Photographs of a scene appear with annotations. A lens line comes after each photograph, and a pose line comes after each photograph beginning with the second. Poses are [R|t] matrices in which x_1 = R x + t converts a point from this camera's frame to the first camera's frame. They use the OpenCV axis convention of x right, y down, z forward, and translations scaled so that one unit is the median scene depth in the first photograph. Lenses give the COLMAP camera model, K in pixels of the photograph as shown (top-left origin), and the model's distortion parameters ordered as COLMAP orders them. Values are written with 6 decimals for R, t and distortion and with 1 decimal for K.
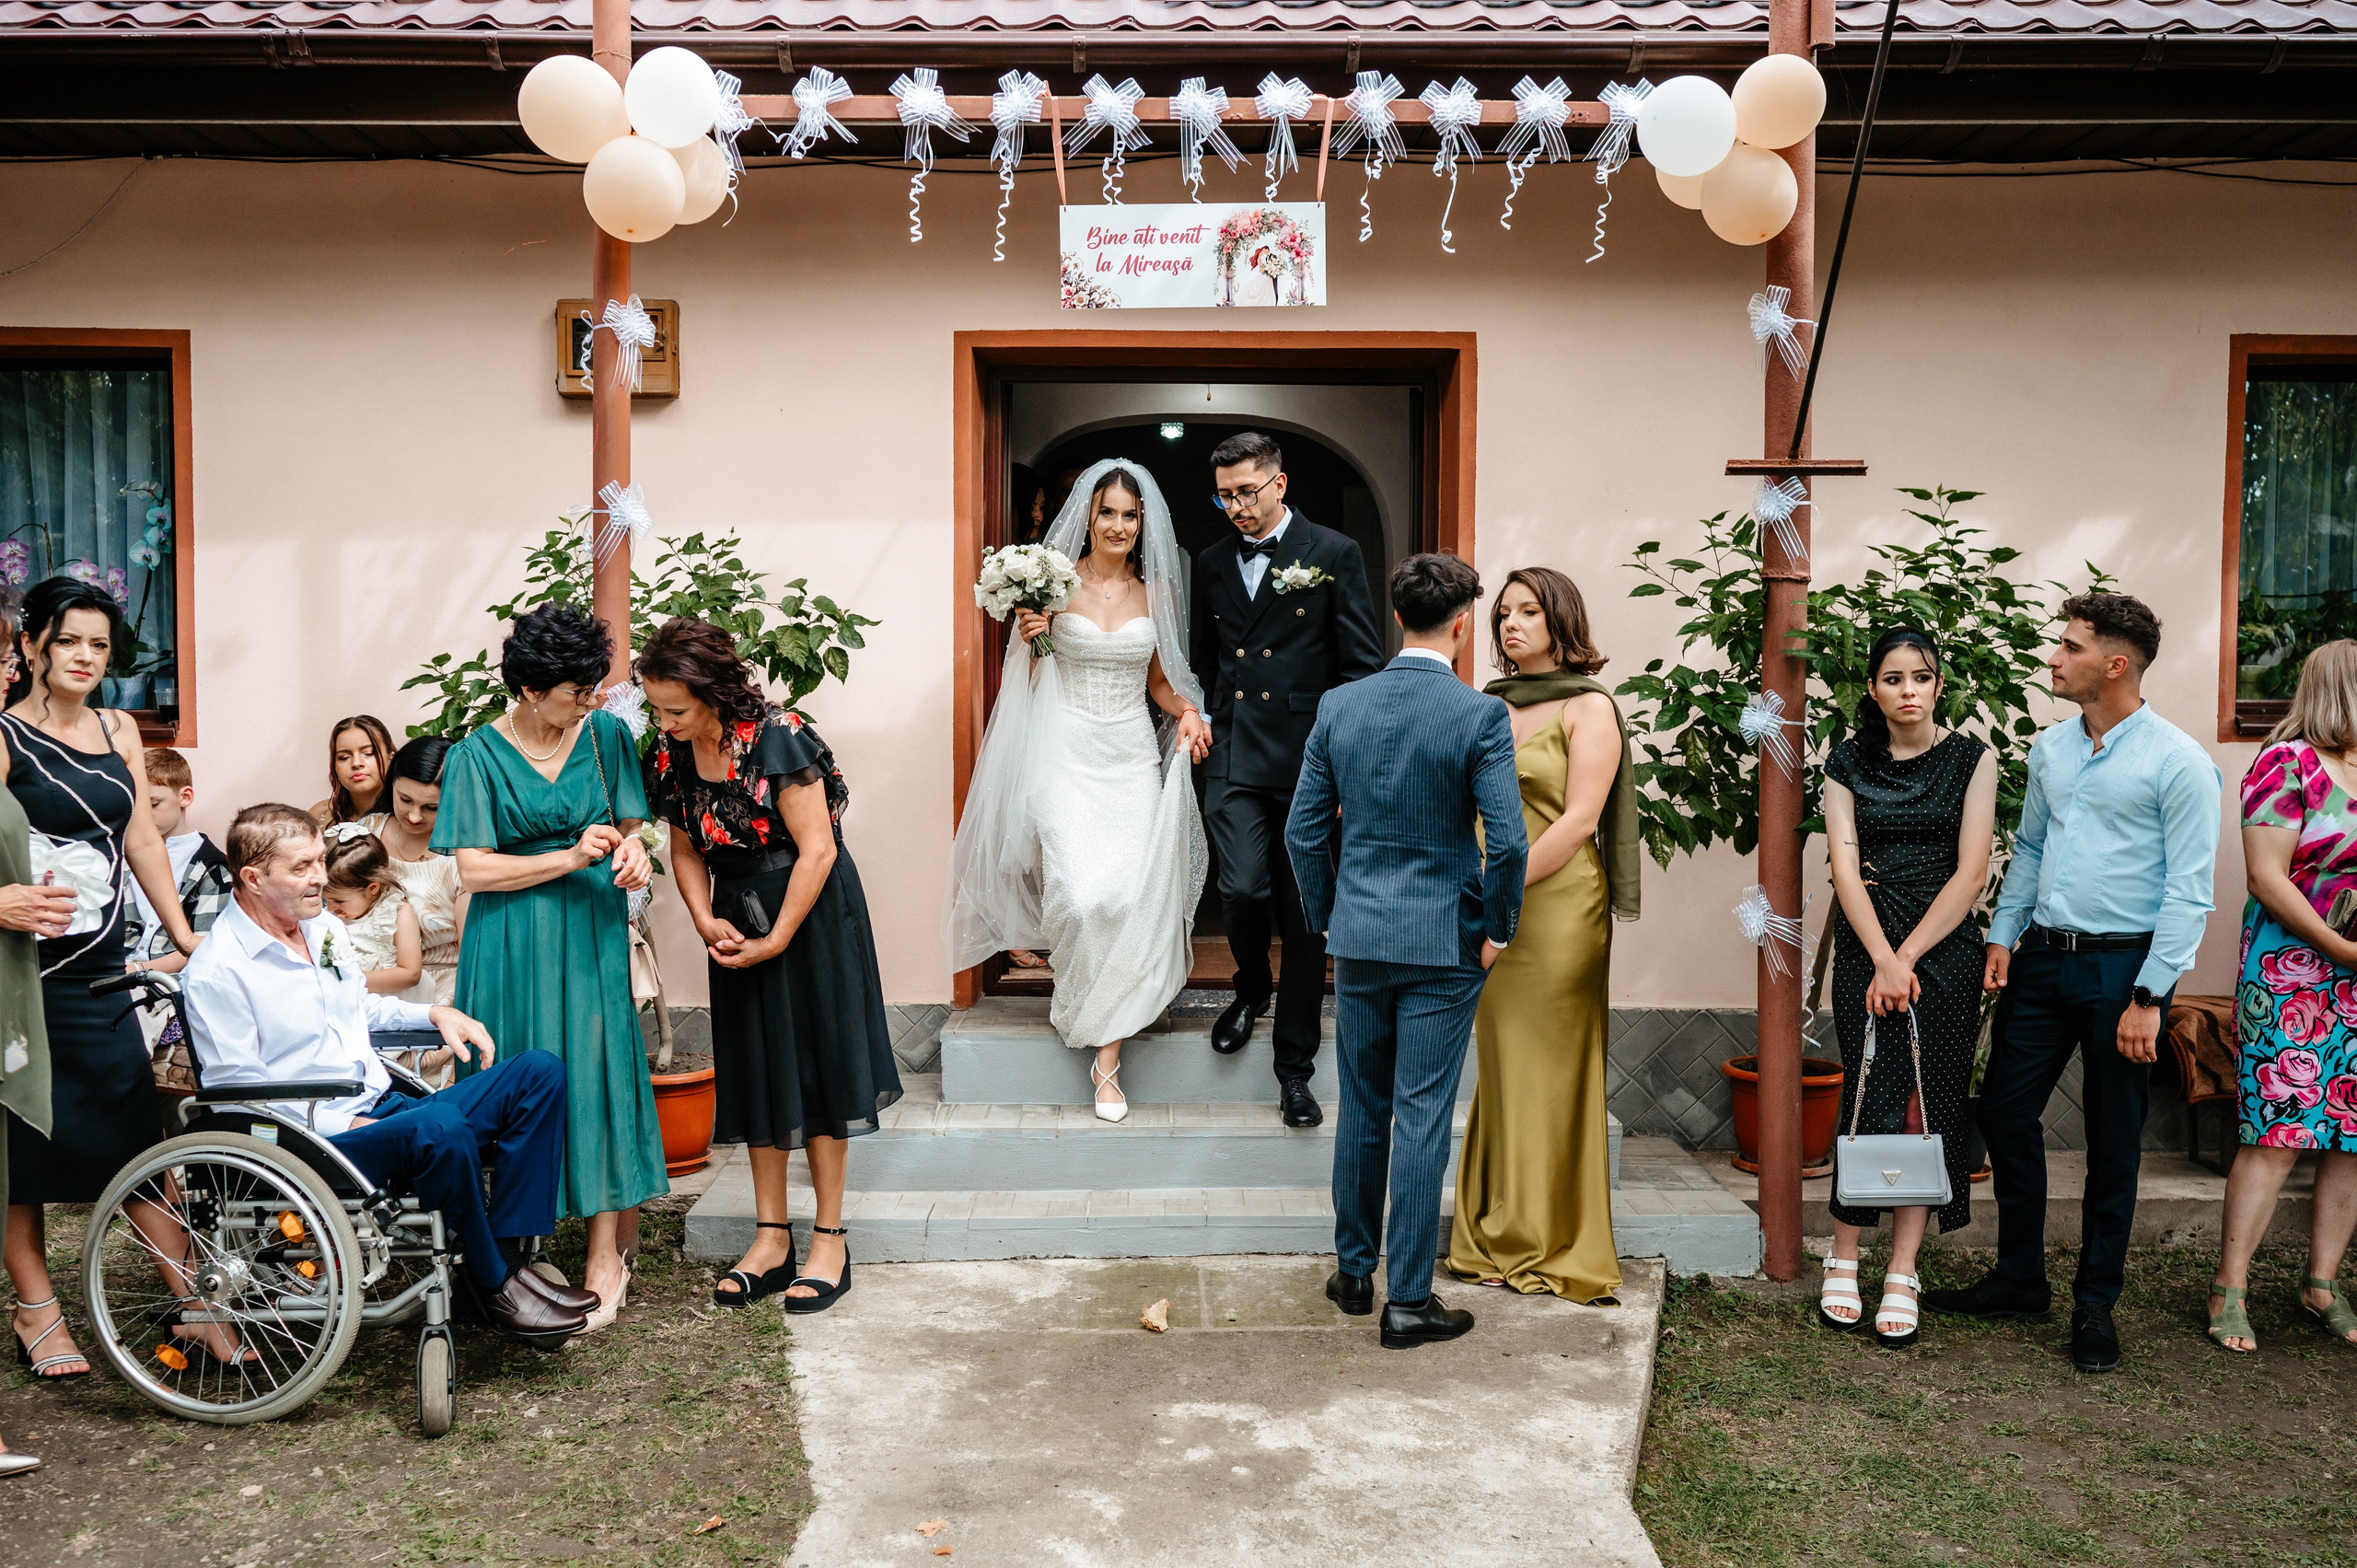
lens RADIAL K [[2226.7, 0, 1178.5], [0, 2226.7, 784.0], [0, 0, 1]] dist [0.017974, -0.102117]
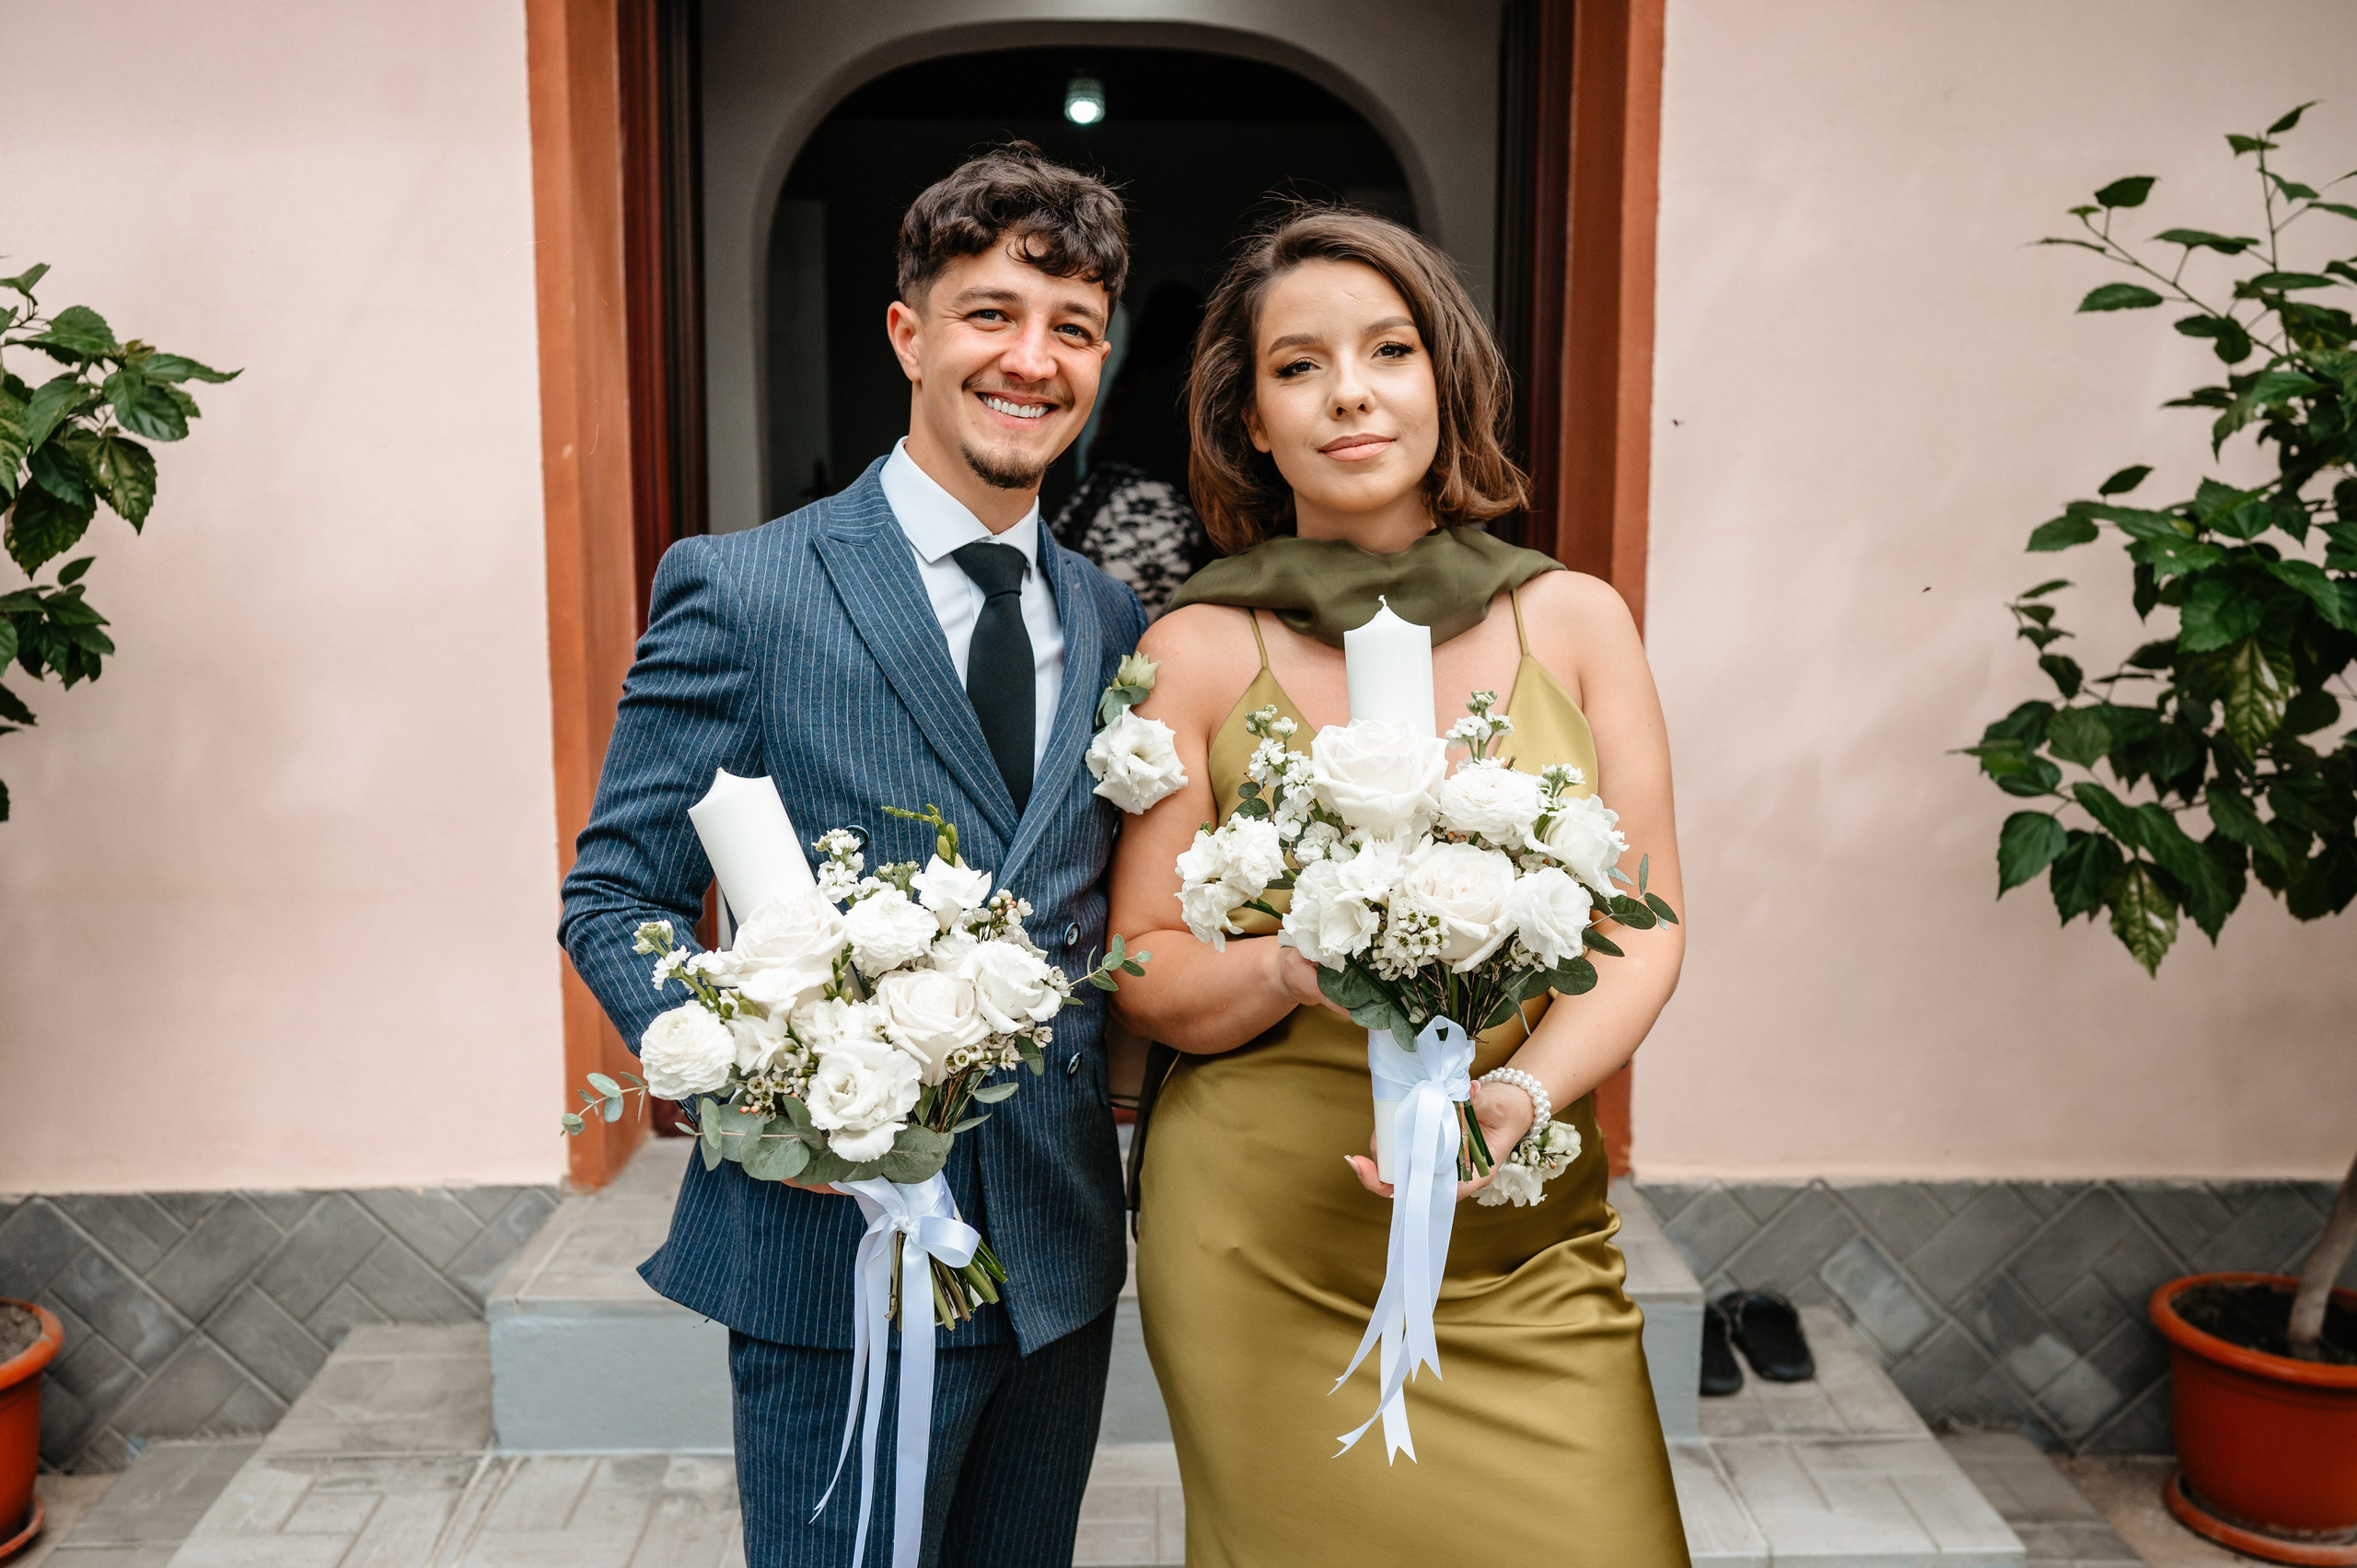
lens RADIAL K [[2235.3, 0, 1178.5], [0, 2235.3, 784.0], [0, 0, 1]] dist [-0.009722, 0.011554]
pose [[0.999962, -0.002506, 0.008406, 0.034091], [0.001736, 0.995910, 0.090335, -0.037944], [-0.008598, -0.090317, 0.995876, 0.632655]]
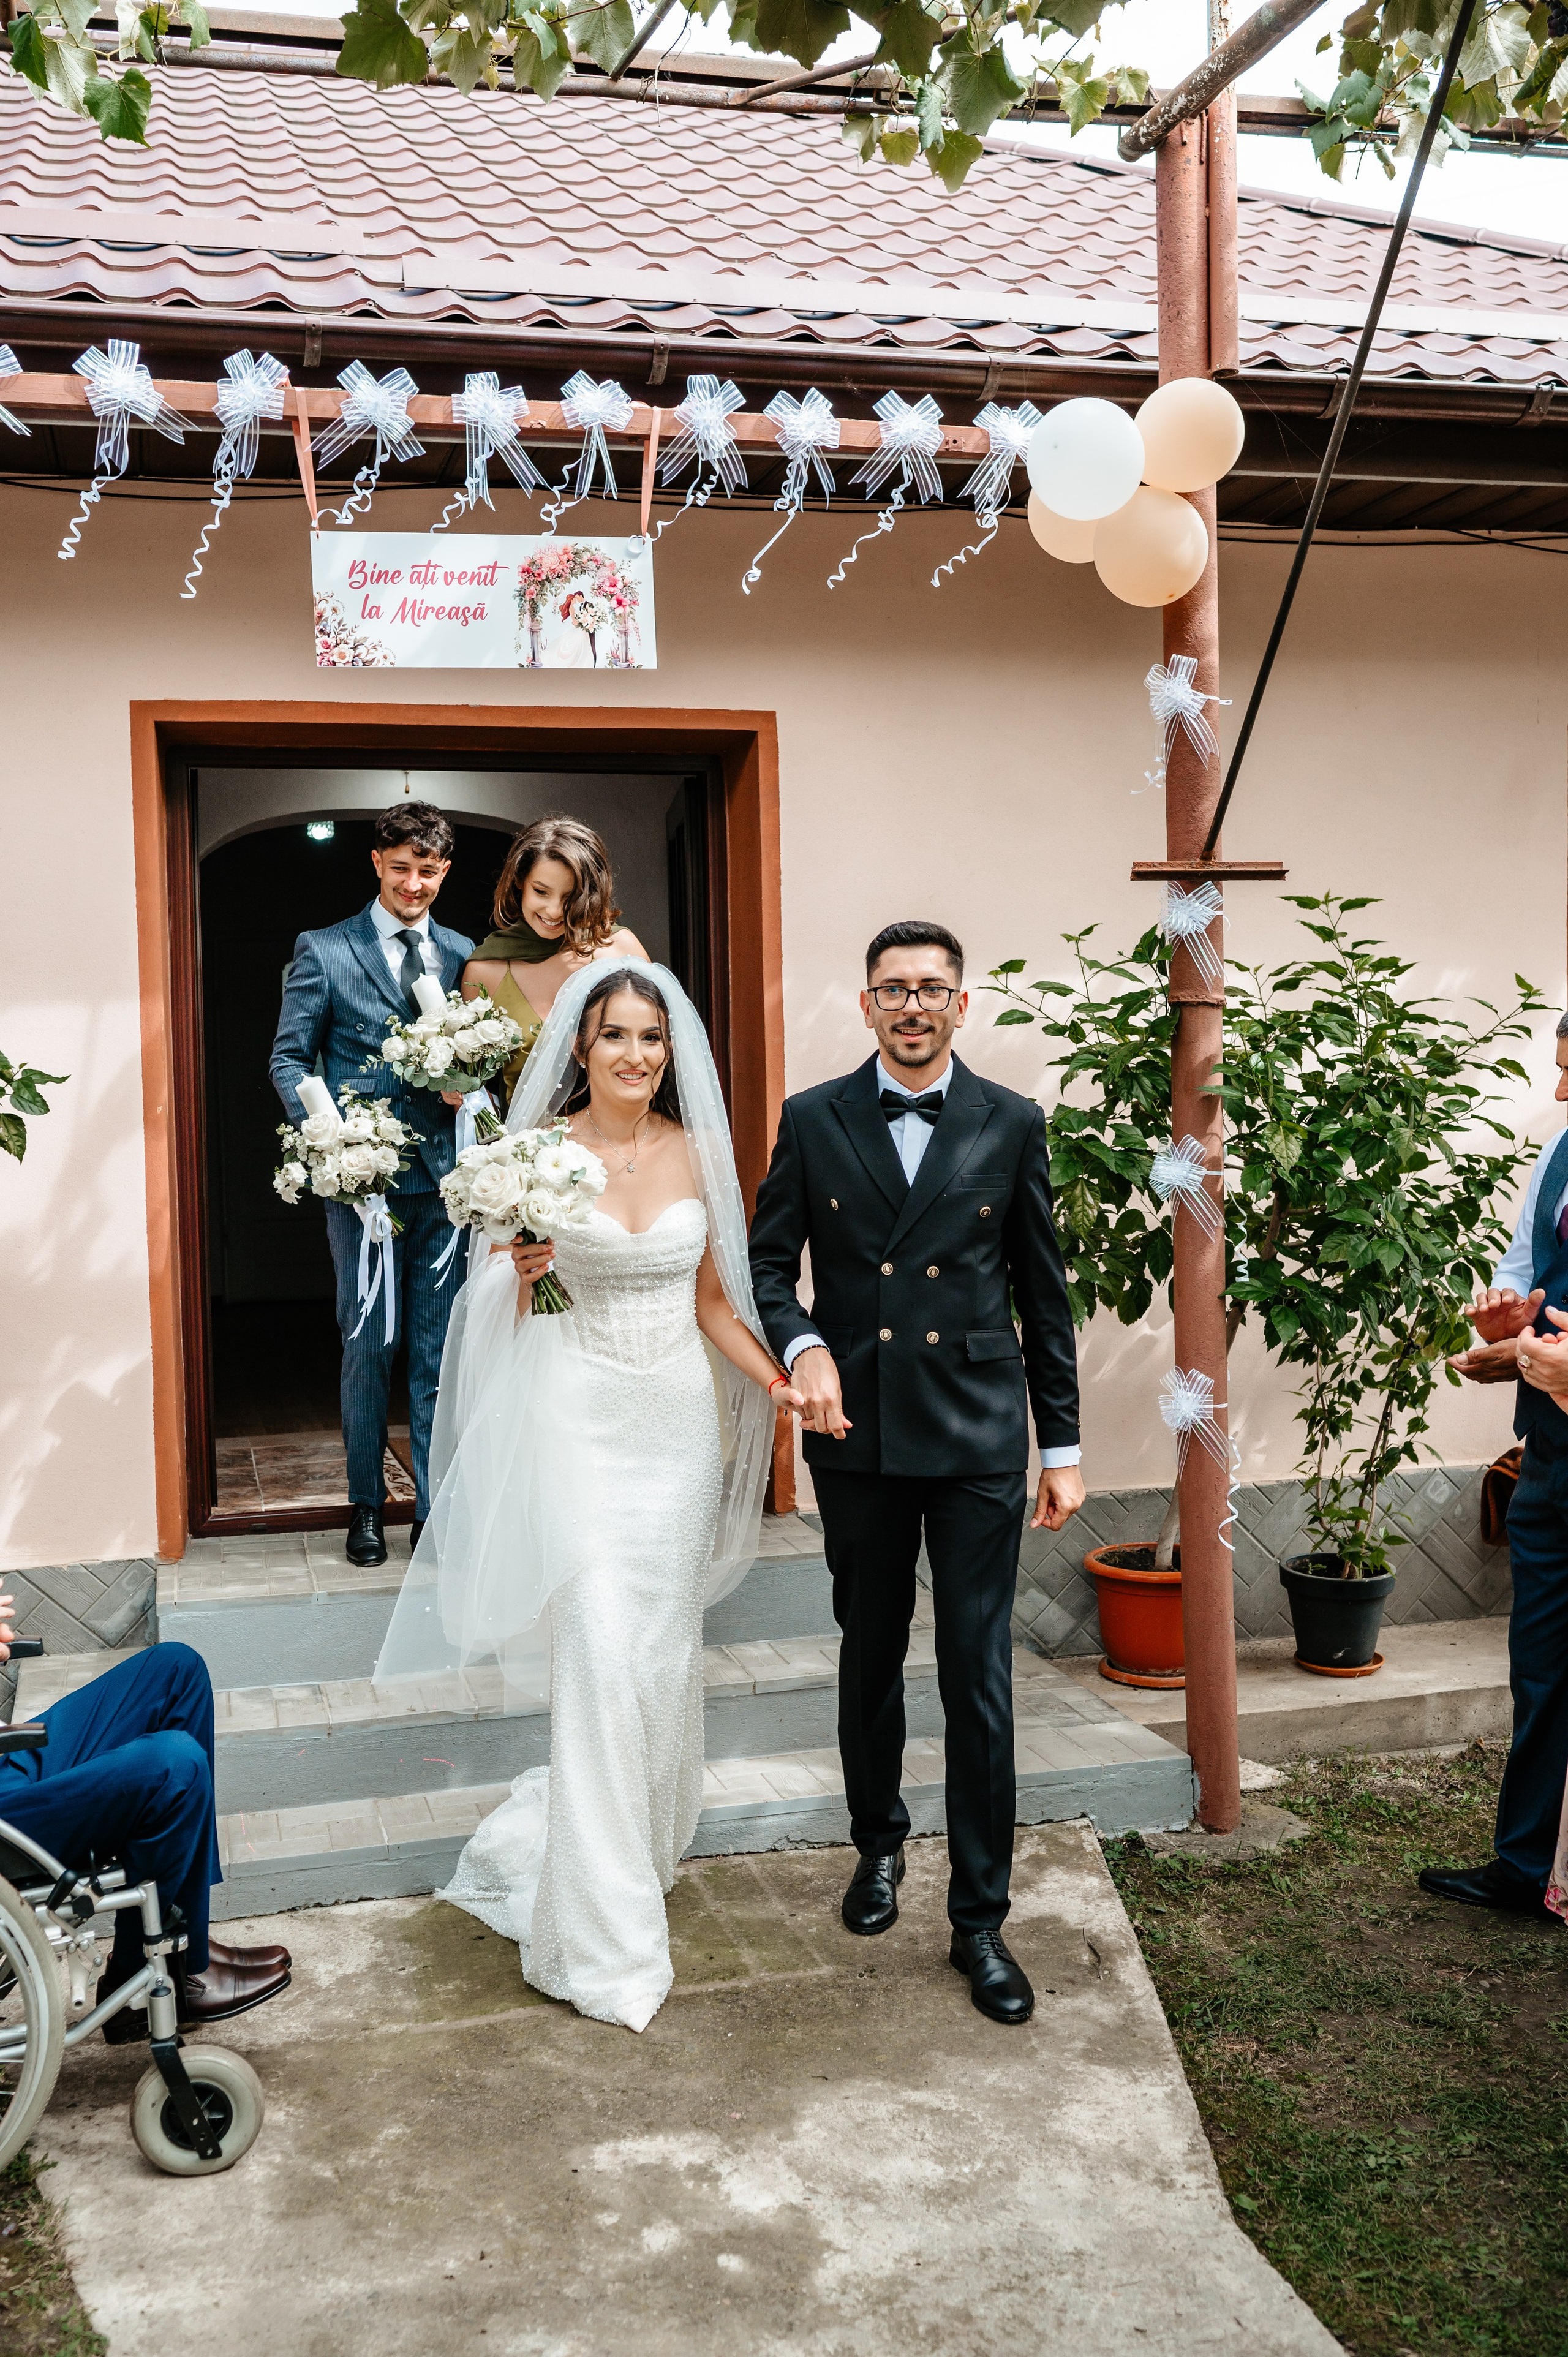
lens RADIAL K [[2235.2, 0, 784.0], [0, 2235.2, 1178.5], [0, 0, 1]] dist [-0.009722, 0.011554]
pose [[0.969371, -0.036037, 0.242943, -0.089661], [0.037113, 0.999311, 0.000148, -0.032059], [-0.242780, 0.008873, 0.970041, 0.220386]]
